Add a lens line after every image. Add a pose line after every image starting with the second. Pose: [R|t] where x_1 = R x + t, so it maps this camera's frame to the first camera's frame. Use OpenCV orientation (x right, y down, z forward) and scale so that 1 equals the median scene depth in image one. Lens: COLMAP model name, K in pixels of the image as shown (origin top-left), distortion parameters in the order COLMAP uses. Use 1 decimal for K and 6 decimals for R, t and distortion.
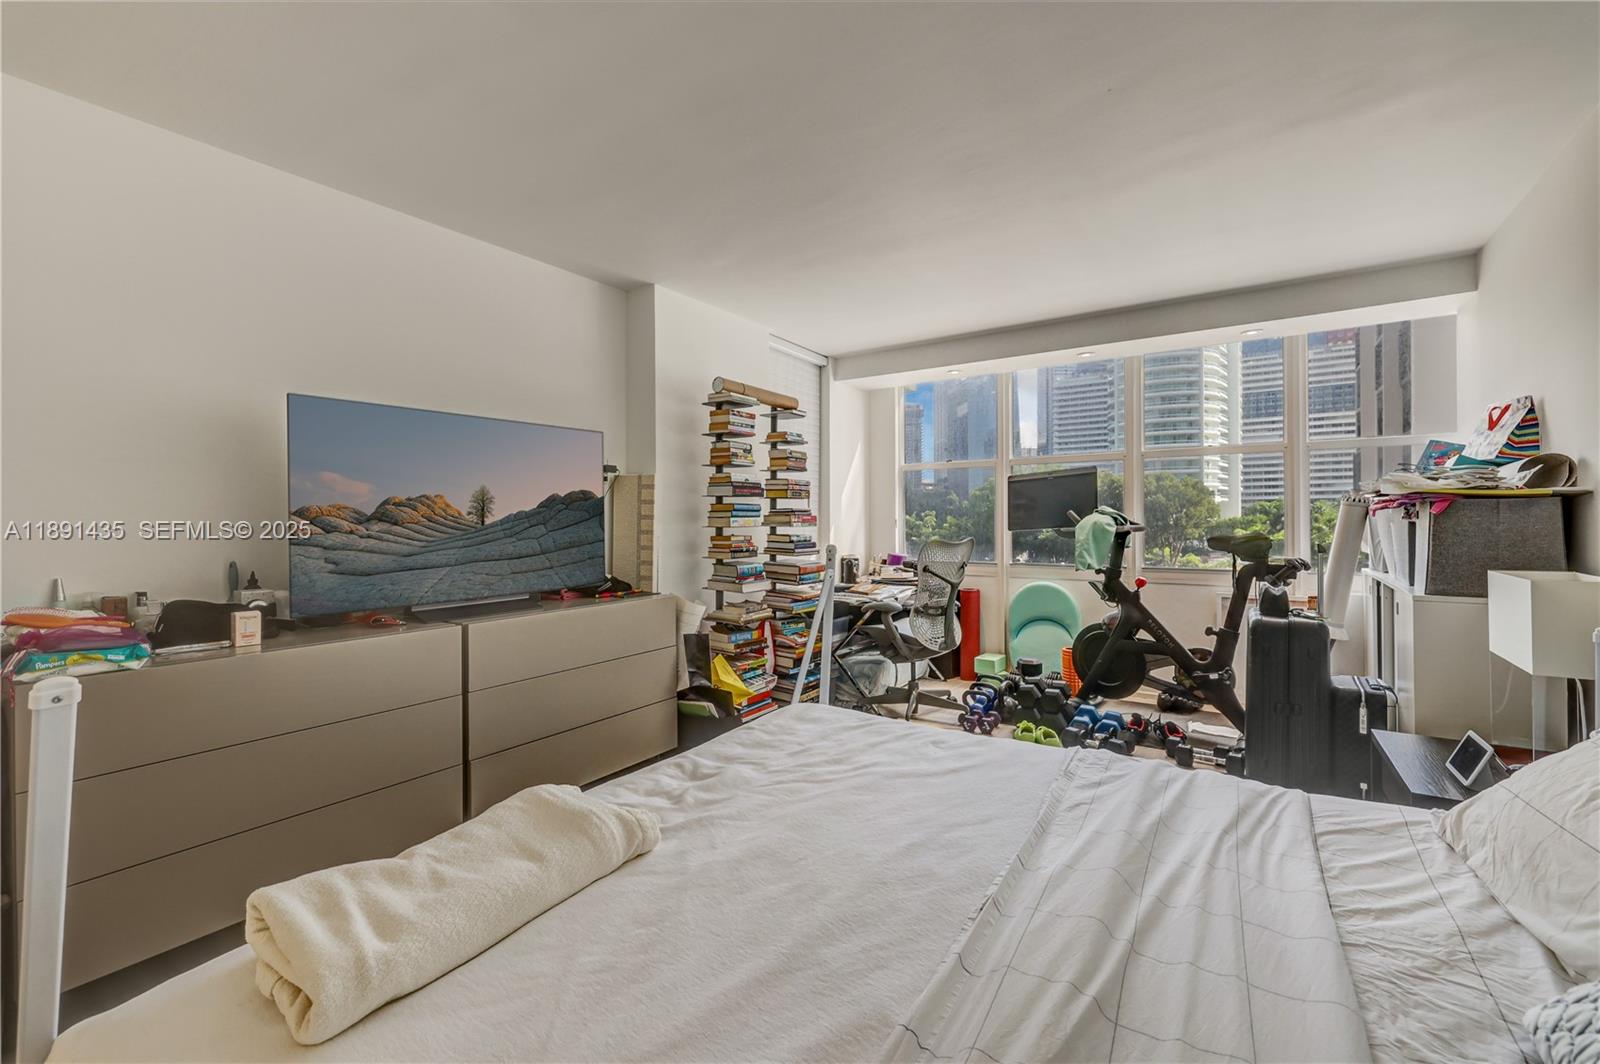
lens RADIAL K [[671.3, 0, 777.8], [0, 671.3, 519.5], [0, 0, 1]] dist [-0.000922, -0.000017]
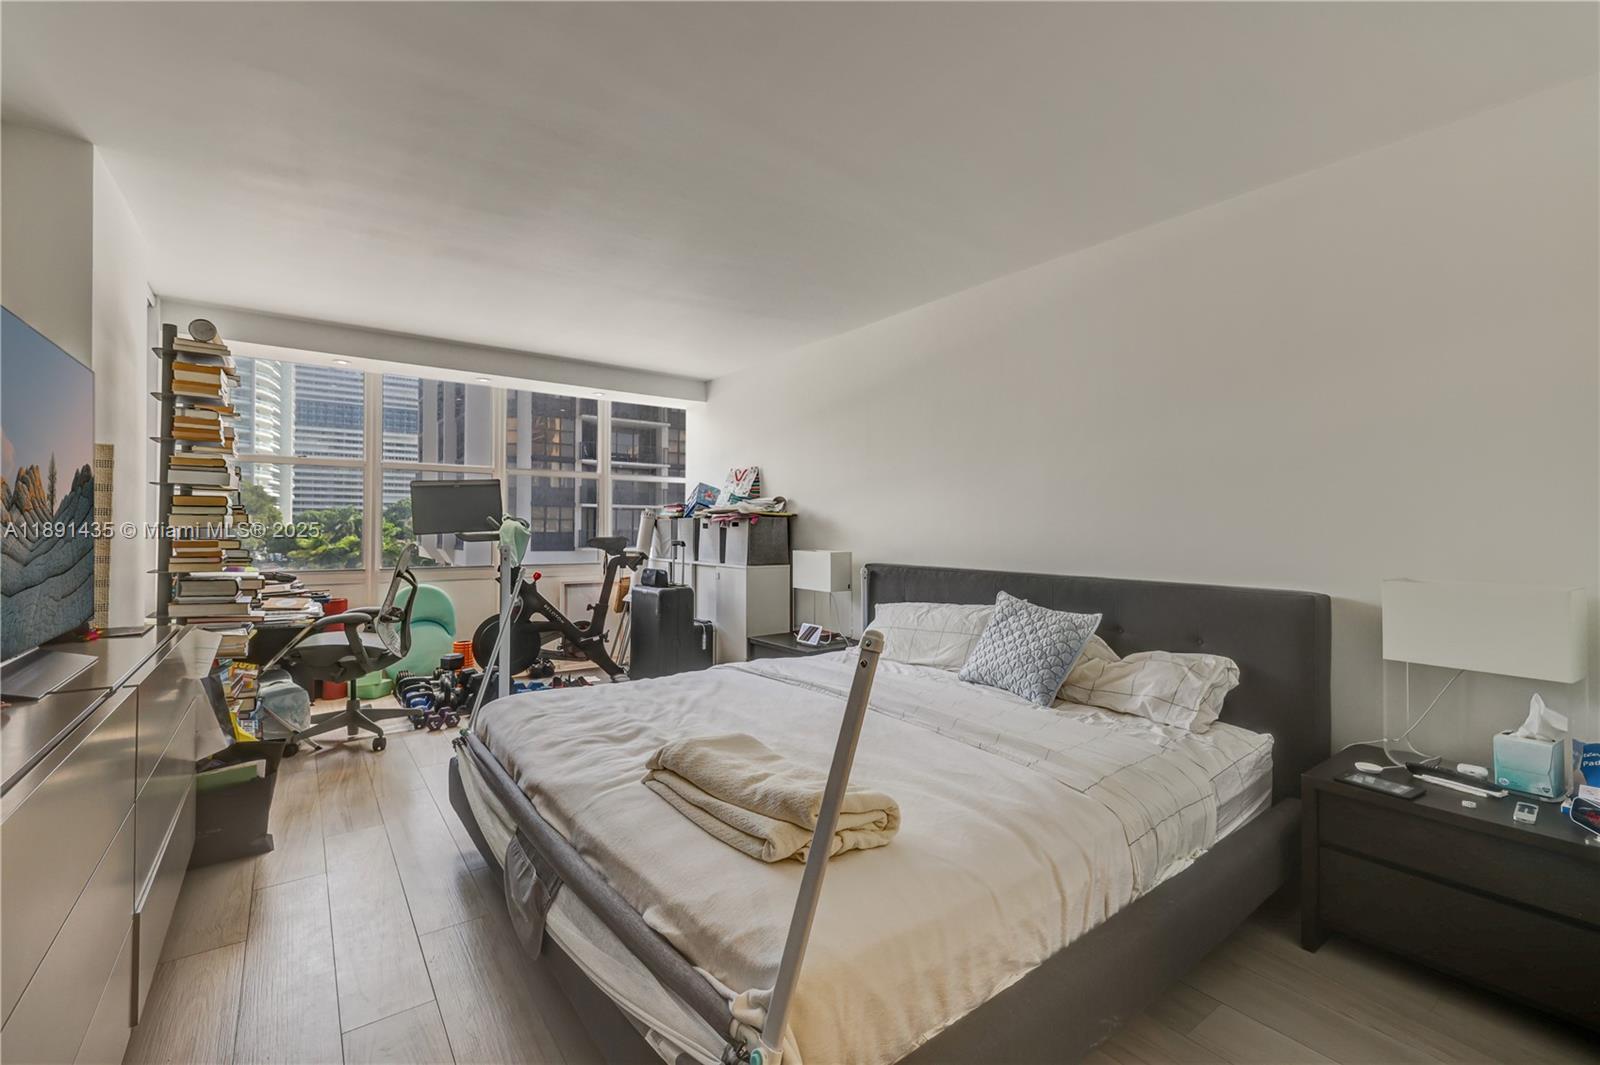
lens RADIAL K [[676.7, 0, 788.0], [0, 676.7, 527.6], [0, 0, 1]] dist [-0.000415, -0.000204]
pose [[0.326588, 0.009704, 0.945117, -0.537948], [-0.008778, 0.999935, -0.007234, 0.010298], [-0.945126, -0.005934, 0.326652, 0.163669]]
